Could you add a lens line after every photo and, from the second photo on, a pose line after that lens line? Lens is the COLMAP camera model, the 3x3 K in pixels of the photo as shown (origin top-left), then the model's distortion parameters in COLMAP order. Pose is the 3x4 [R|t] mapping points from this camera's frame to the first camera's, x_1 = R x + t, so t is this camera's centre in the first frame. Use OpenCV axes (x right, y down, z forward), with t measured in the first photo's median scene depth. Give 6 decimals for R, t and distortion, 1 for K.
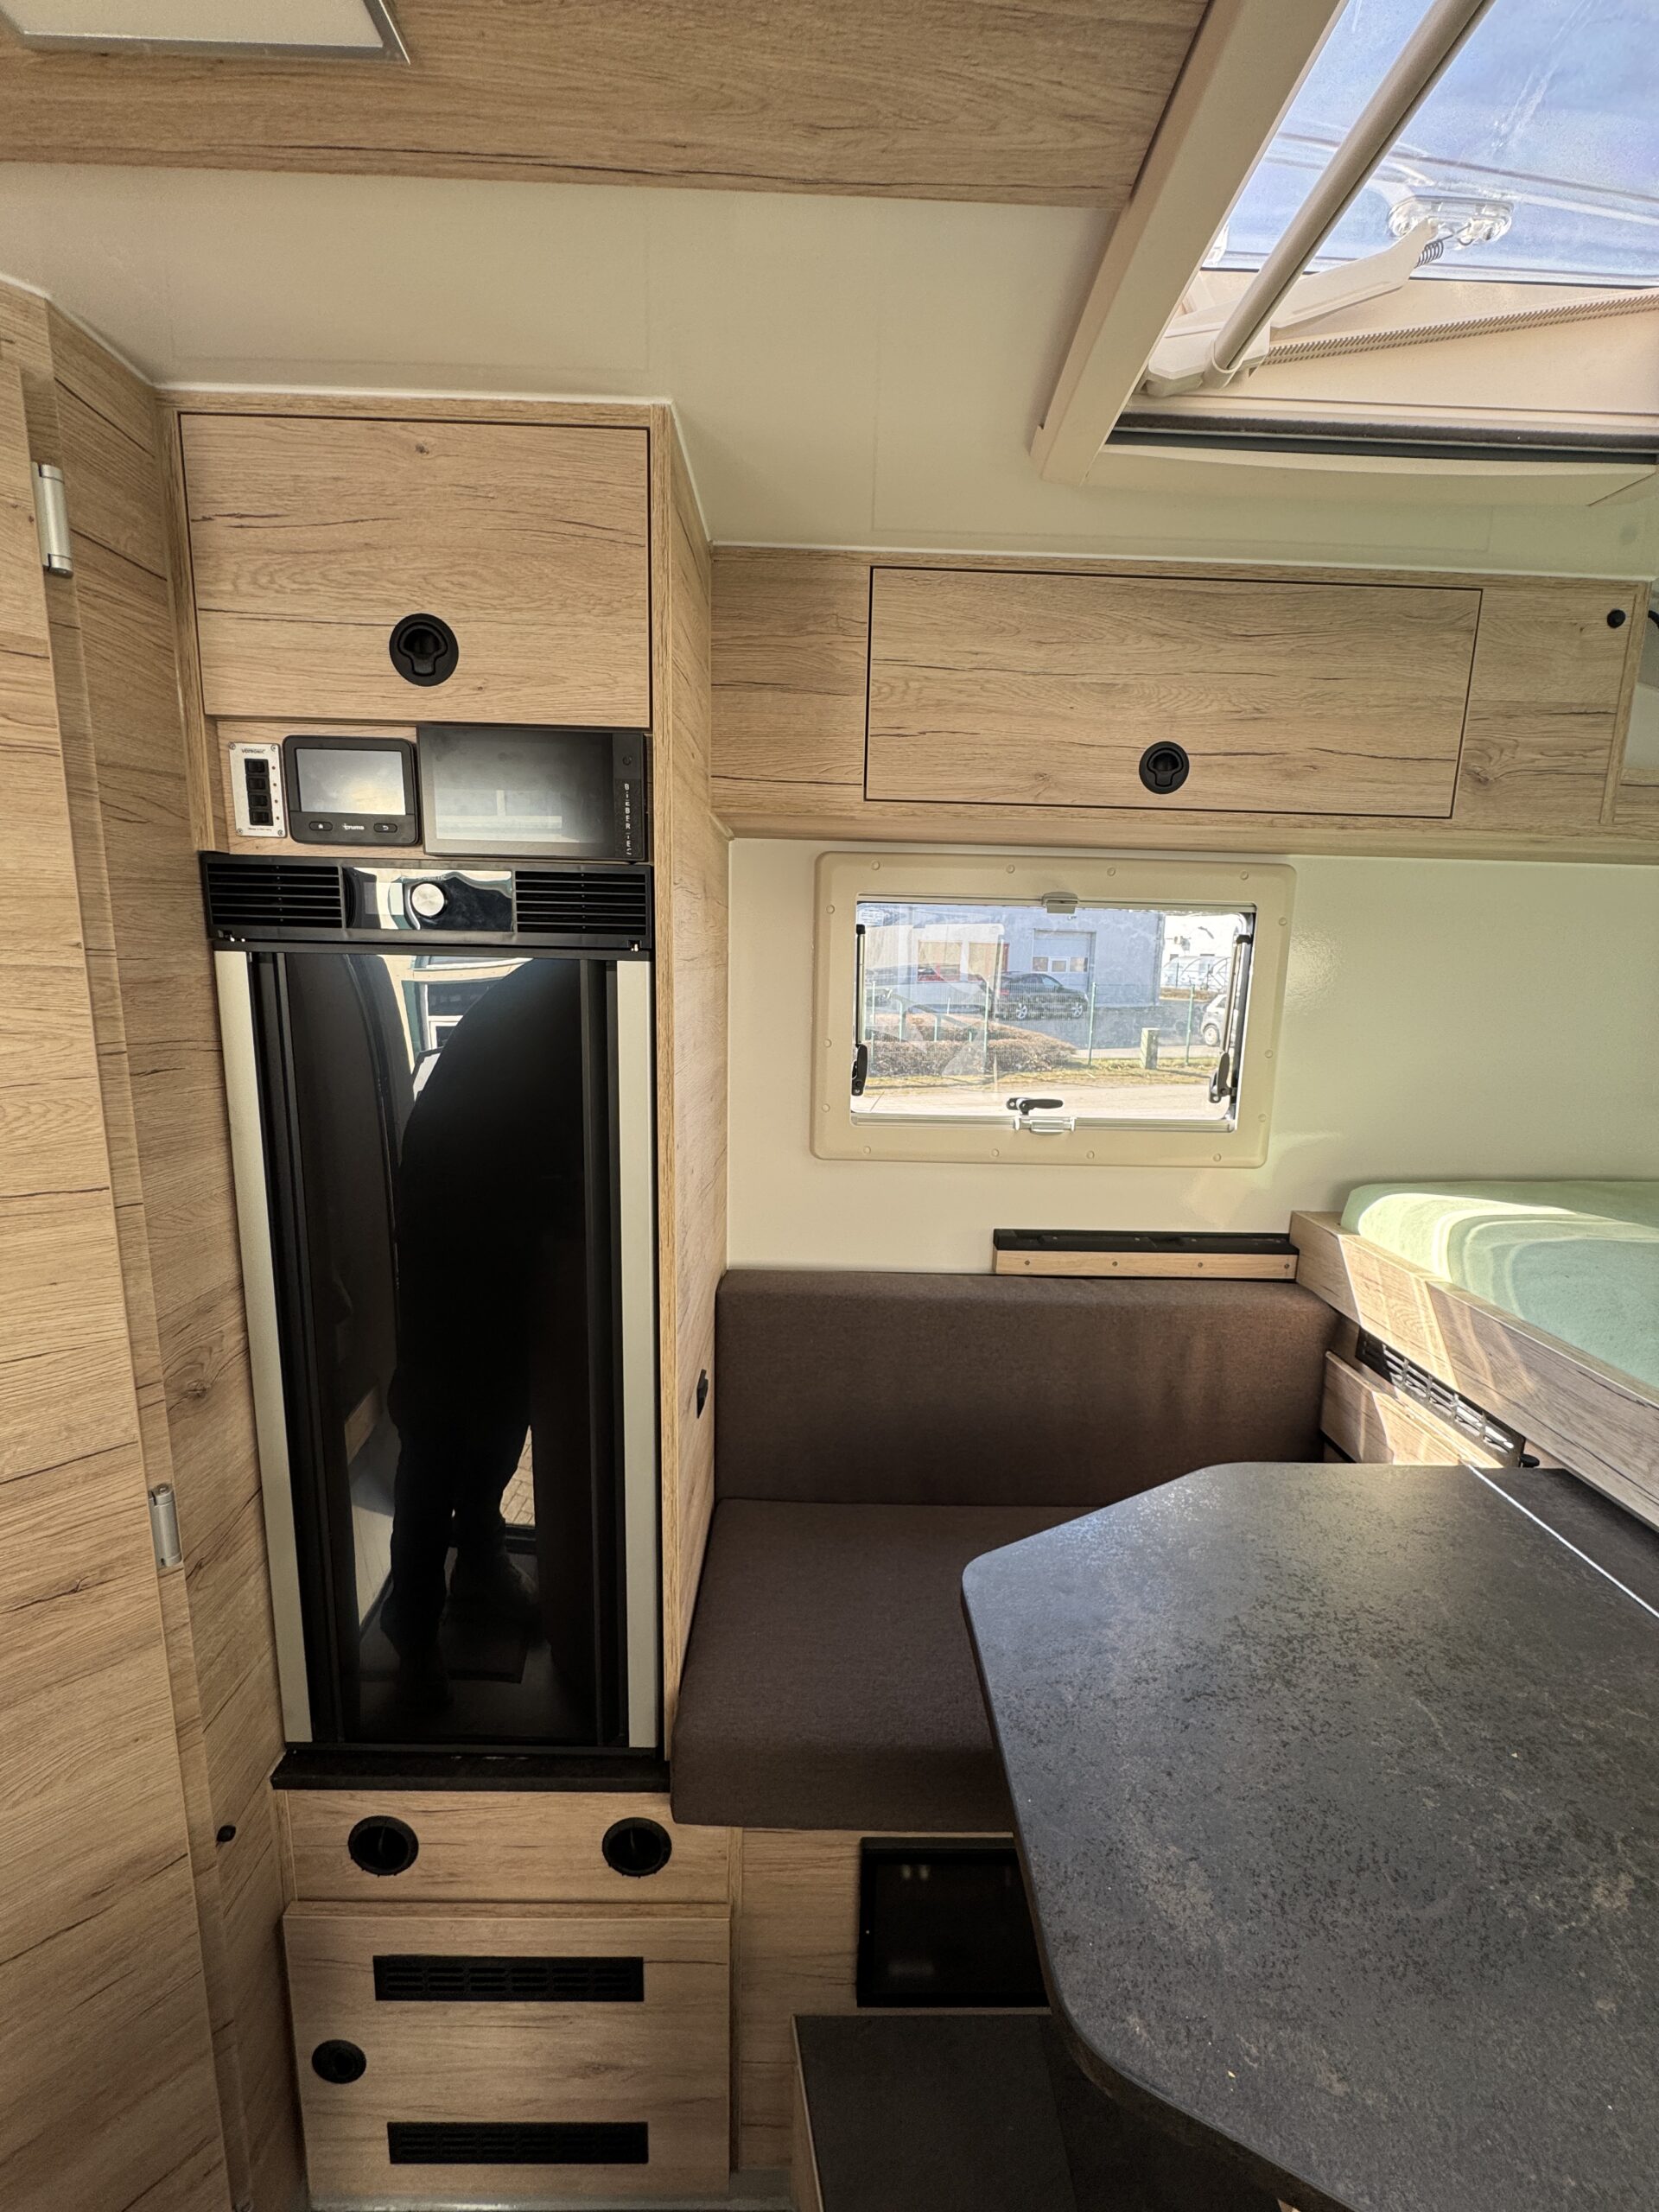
lens RADIAL K [[882.0, 0, 831.4], [0, 882.0, 1104.7], [0, 0, 1]] dist [-0.005268, 0.000833]
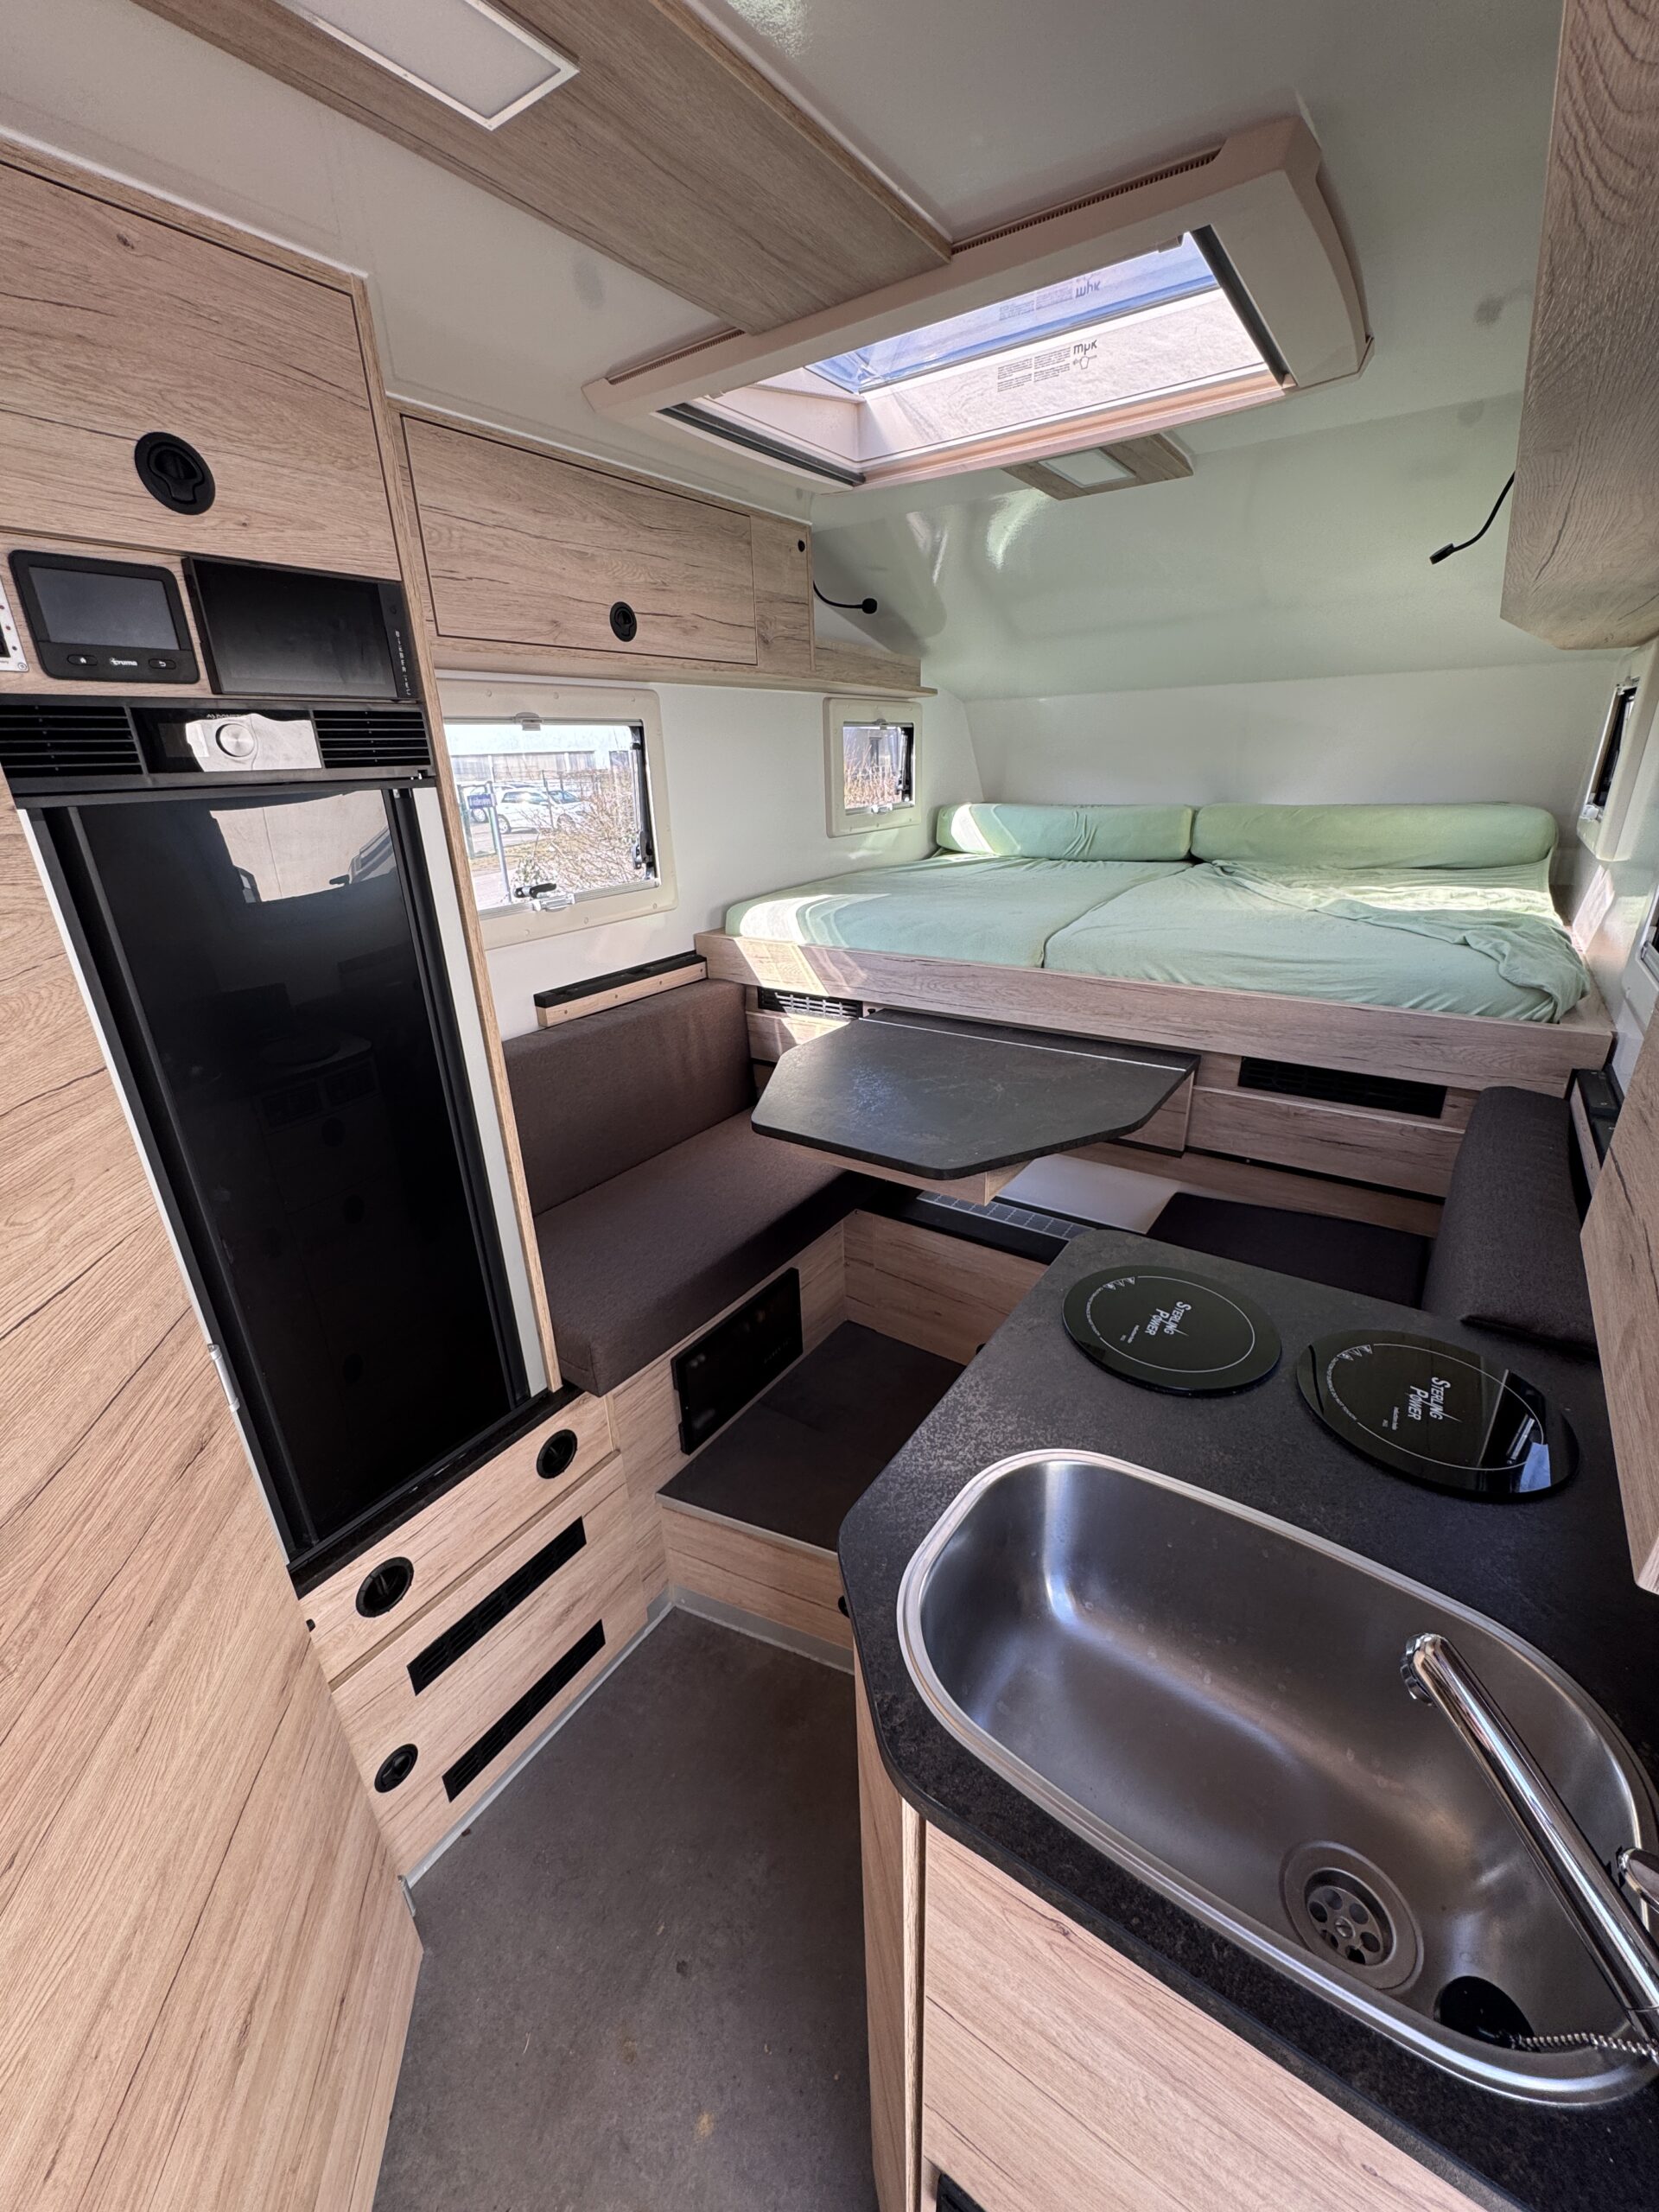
lens RADIAL K [[882.0, 0, 830.7], [0, 882.0, 1104.8], [0, 0, 1]] dist [-0.005268, 0.000833]
pose [[0.580966, -0.339594, 0.739699, -0.780745], [0.178206, 0.939823, 0.291506, -0.005022], [-0.794179, -0.037536, 0.606523, -0.163579]]
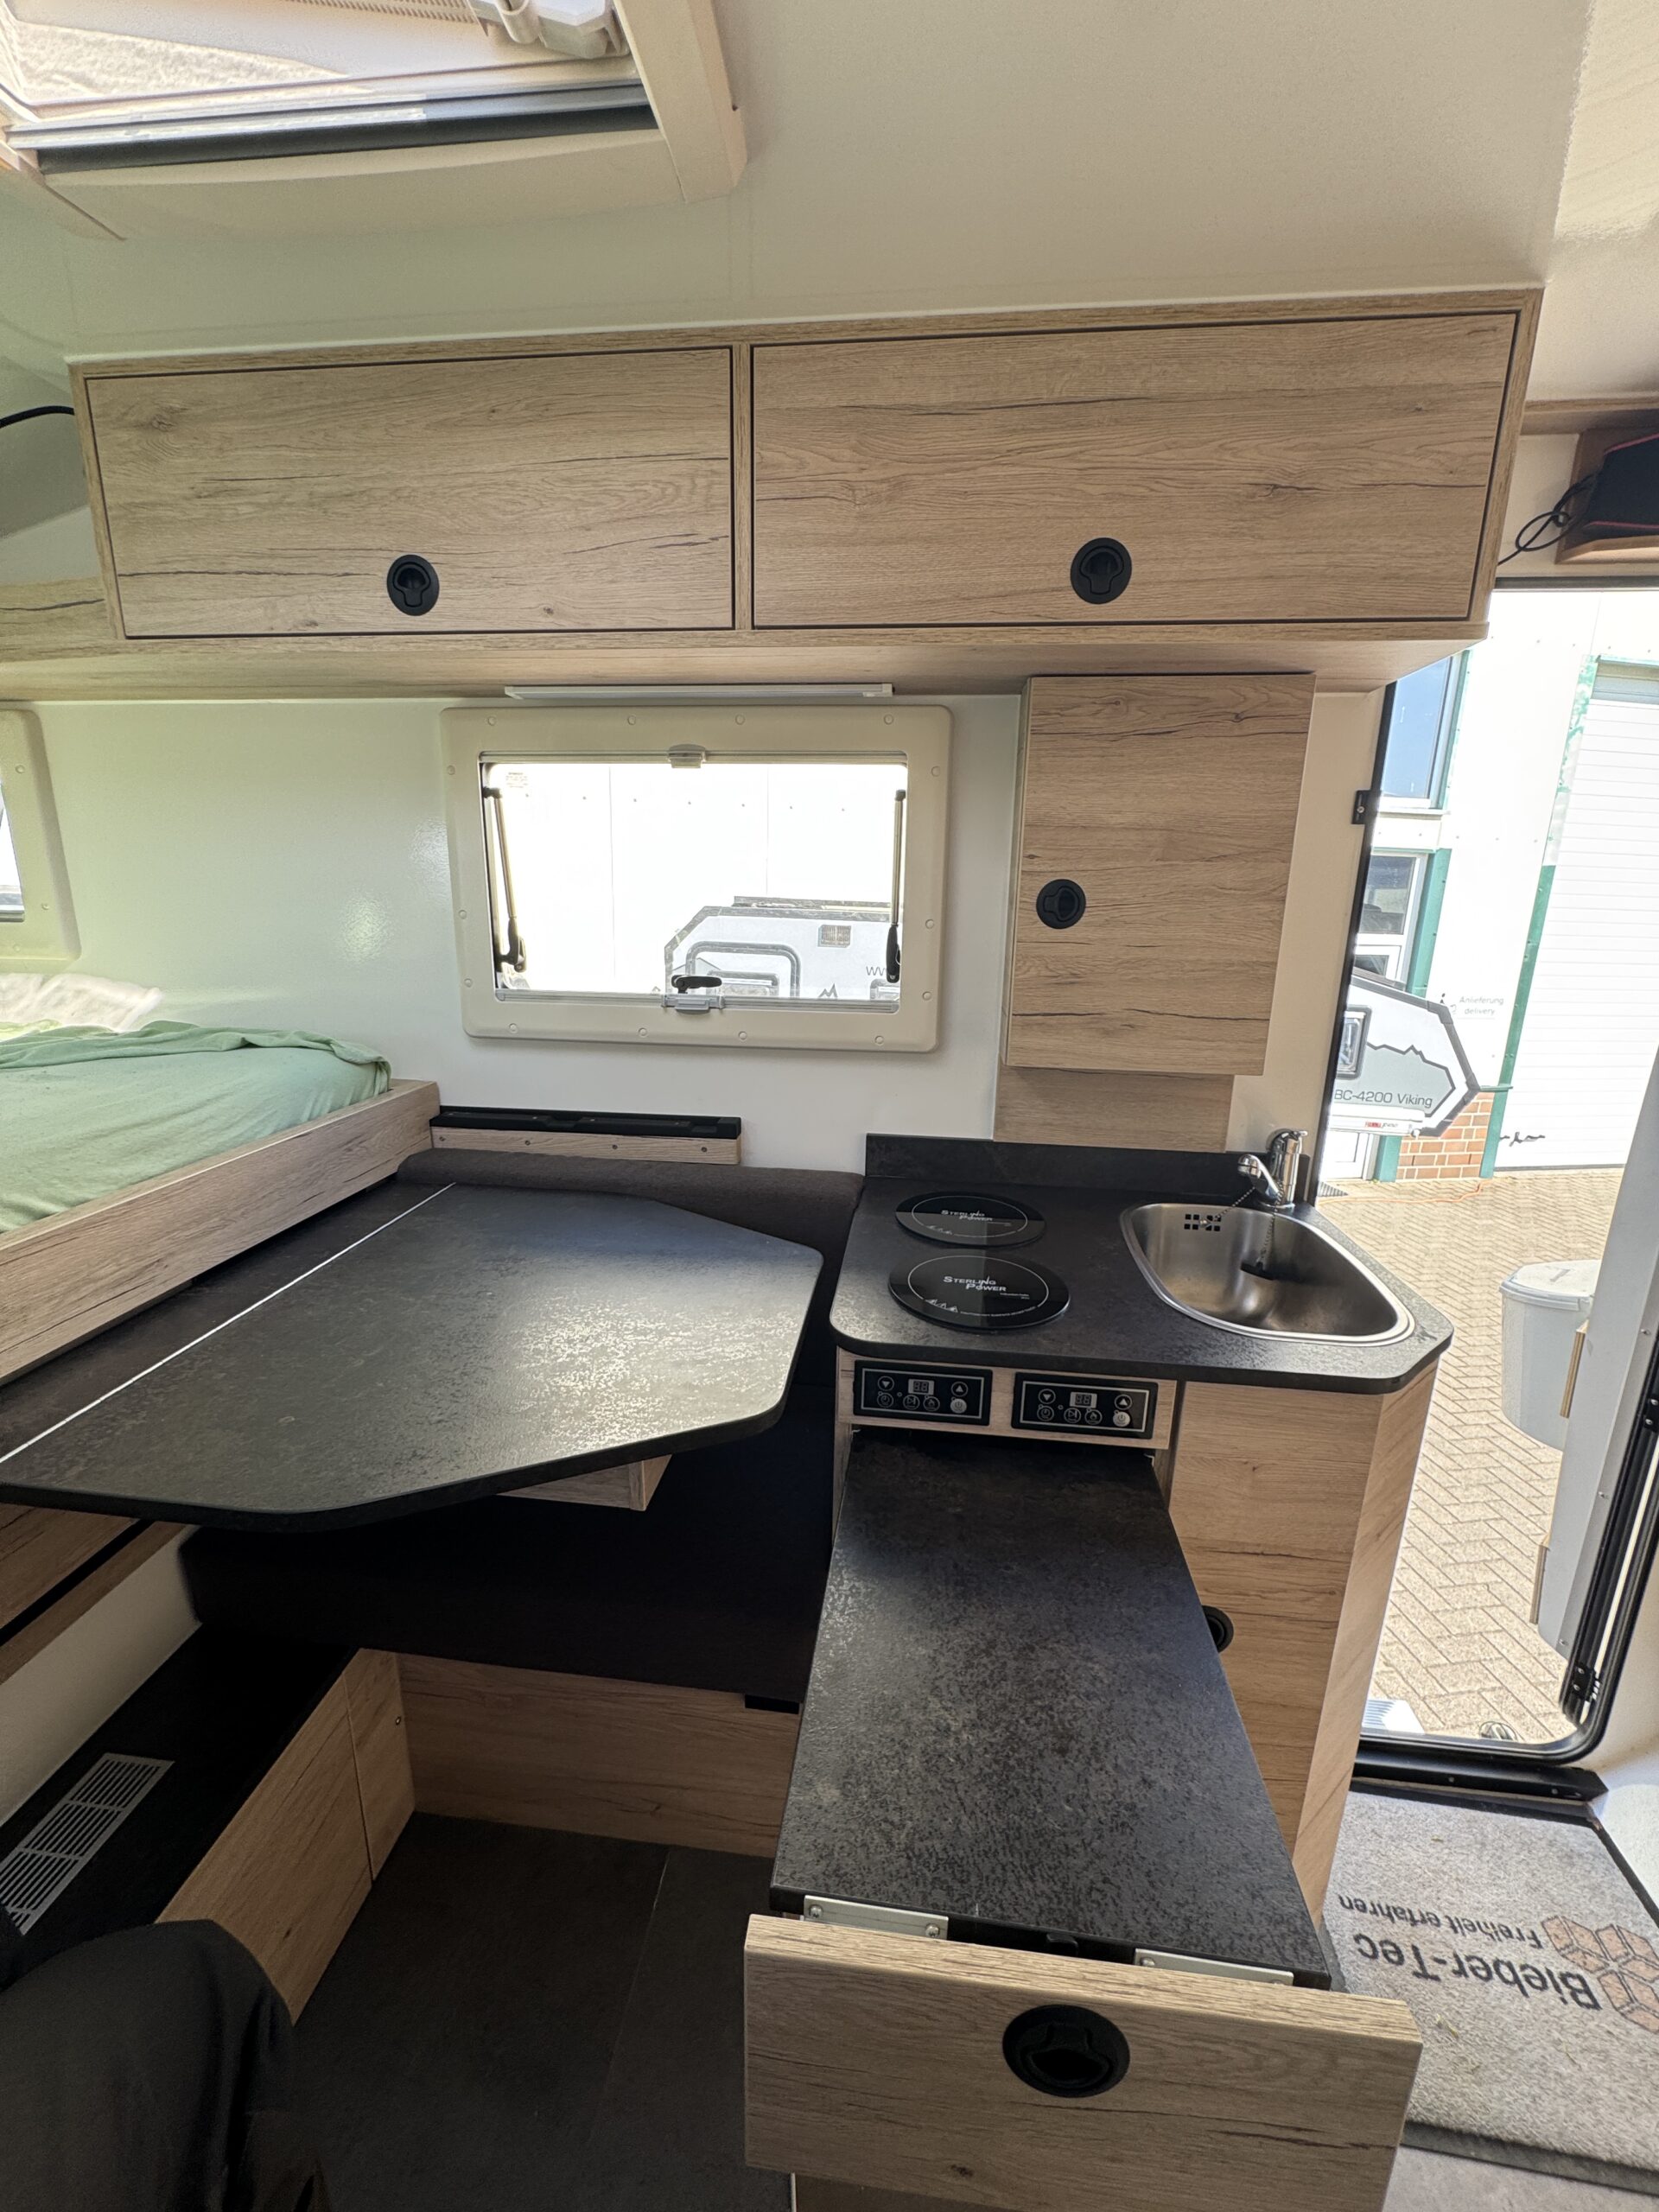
lens RADIAL K [[882.0, 0, 831.2], [0, 882.0, 1105.6], [0, 0, 1]] dist [-0.005268, 0.000833]
pose [[-0.991068, -0.069717, 0.113682, 0.001545], [-0.019250, 0.918326, 0.395356, -0.065739], [-0.131960, 0.389636, -0.911466, 0.885161]]
